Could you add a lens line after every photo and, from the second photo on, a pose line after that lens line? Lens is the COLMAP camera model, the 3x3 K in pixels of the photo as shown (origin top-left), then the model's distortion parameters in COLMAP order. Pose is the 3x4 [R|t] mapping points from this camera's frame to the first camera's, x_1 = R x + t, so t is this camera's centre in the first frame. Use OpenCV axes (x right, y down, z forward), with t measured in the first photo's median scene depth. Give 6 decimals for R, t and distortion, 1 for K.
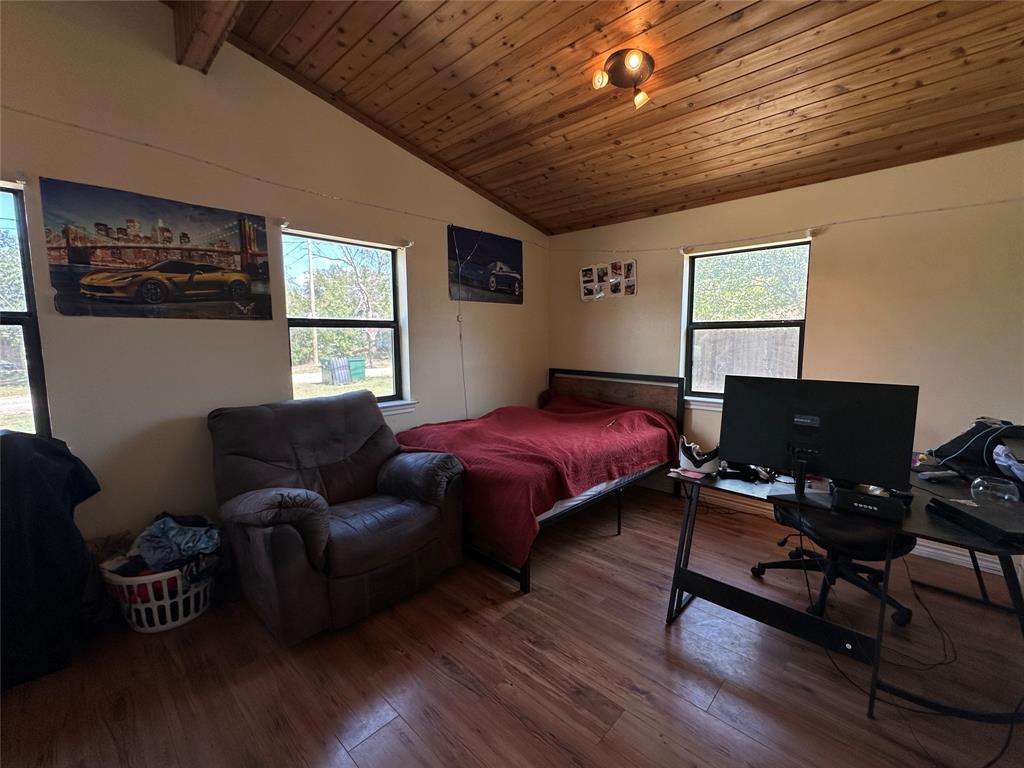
lens RADIAL K [[412.3, 0, 511.2], [0, 412.3, 379.3], [0, 0, 1]] dist [-0.000558, -0.000115]
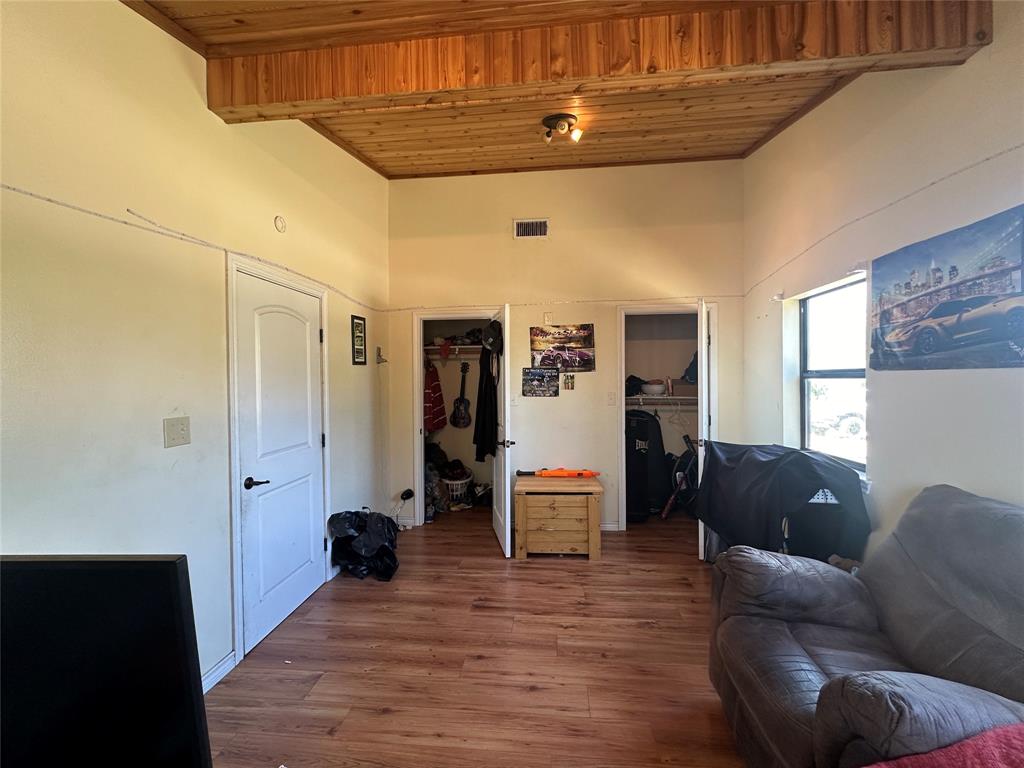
lens RADIAL K [[412.3, 0, 513.4], [0, 412.3, 381.5], [0, 0, 1]] dist [-0.000558, -0.000115]
pose [[-0.805804, 0.018940, -0.591879, 0.420141], [-0.051153, 0.993526, 0.101434, -0.168318], [0.589968, 0.112012, -0.799619, 1.195138]]
